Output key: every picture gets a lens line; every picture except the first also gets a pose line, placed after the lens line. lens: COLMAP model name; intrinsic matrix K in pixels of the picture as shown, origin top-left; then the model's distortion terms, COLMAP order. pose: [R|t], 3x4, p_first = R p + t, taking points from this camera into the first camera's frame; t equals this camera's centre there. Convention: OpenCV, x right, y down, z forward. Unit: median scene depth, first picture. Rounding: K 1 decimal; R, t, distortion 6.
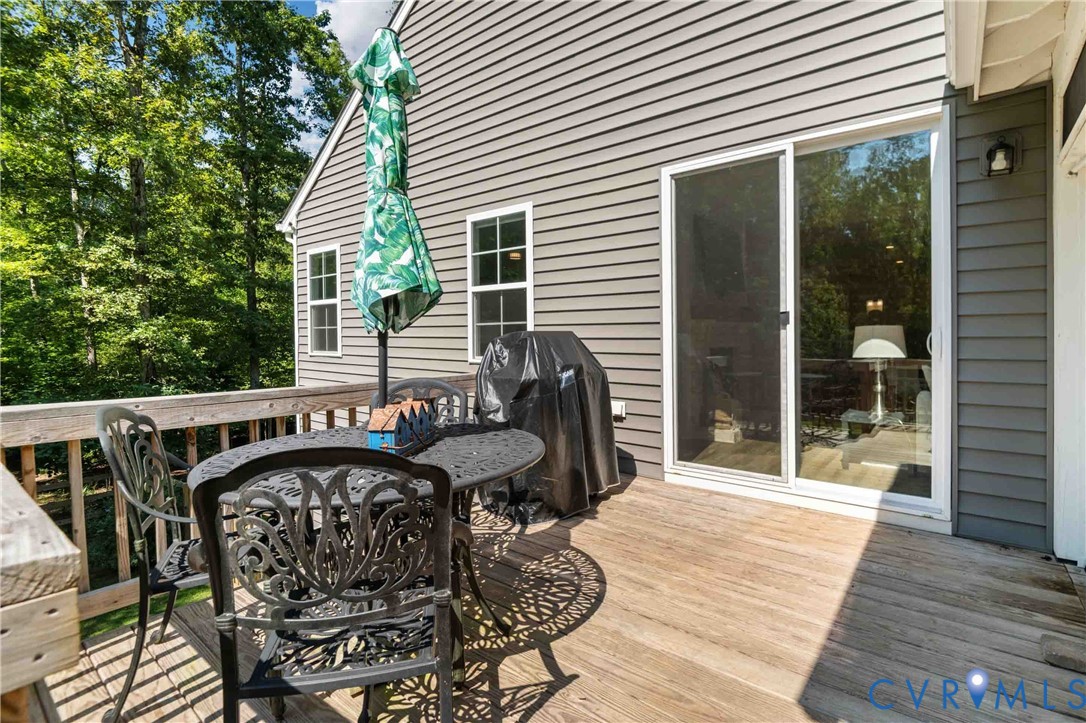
lens RADIAL K [[506.3, 0, 563.5], [0, 506.3, 336.4], [0, 0, 1]] dist [0.001984, -0.001835]
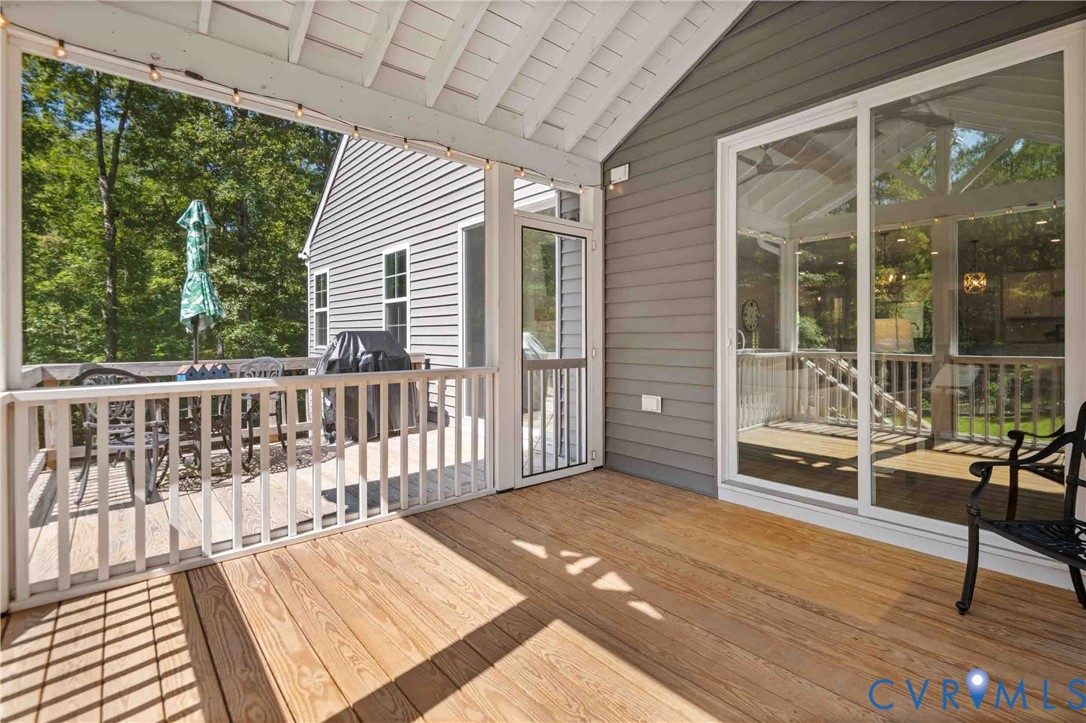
lens RADIAL K [[501.4, 0, 560.5], [0, 501.4, 331.5], [0, 0, 1]] dist [0.001769, 0.000010]
pose [[0.983264, -0.004797, -0.182125, 1.056715], [0.003813, 0.999976, -0.005753, 0.004087], [0.182148, 0.004962, 0.983259, -0.584473]]
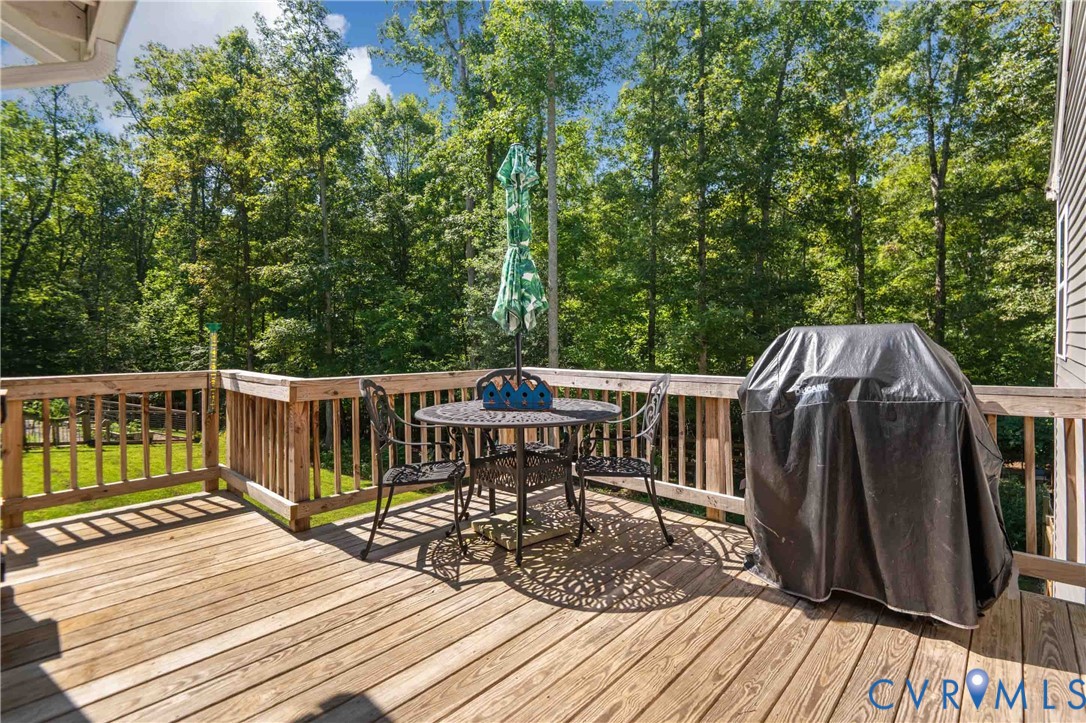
lens RADIAL K [[506.3, 0, 563.5], [0, 506.3, 336.4], [0, 0, 1]] dist [0.001984, -0.001835]
pose [[-0.063810, -0.002780, -0.997958, 0.780636], [0.007501, 0.999967, -0.003265, 0.003888], [0.997934, -0.007694, -0.063787, 0.794281]]
